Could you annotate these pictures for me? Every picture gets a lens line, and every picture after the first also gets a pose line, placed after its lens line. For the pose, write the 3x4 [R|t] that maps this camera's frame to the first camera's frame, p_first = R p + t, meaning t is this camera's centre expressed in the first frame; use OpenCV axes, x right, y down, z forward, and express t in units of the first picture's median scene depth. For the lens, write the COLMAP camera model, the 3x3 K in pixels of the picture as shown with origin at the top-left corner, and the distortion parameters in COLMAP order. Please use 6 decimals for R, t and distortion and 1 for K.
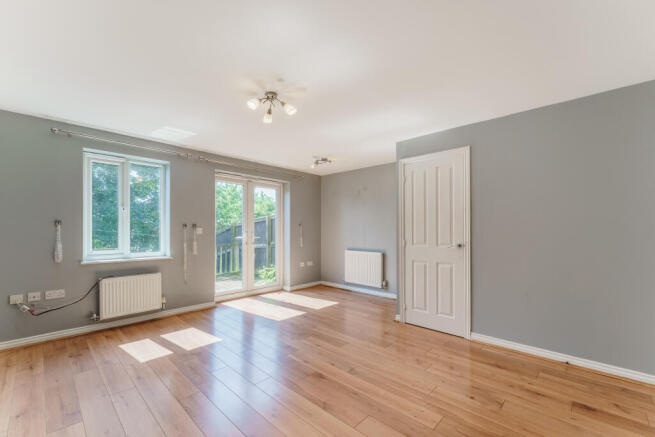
lens RADIAL K [[266.0, 0, 315.3], [0, 266.0, 228.4], [0, 0, 1]] dist [-0.000779, -0.000245]
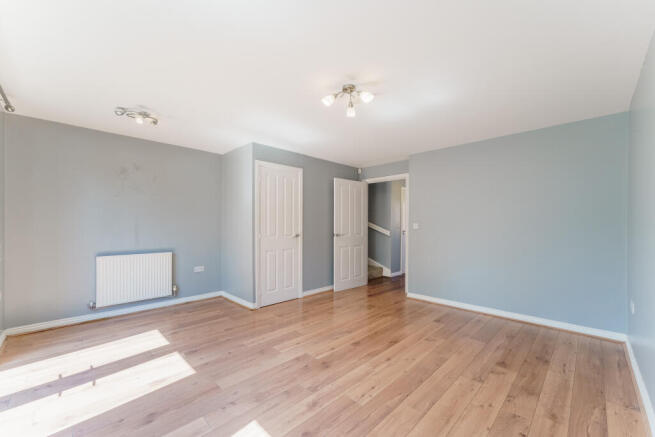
lens RADIAL K [[266.0, 0, 315.3], [0, 266.0, 228.4], [0, 0, 1]] dist [-0.000779, -0.000245]
pose [[0.039410, -0.014454, 0.999119, -0.832931], [-0.004805, 0.999881, 0.014655, 0.003770], [-0.999212, -0.005378, 0.039336, 0.786583]]
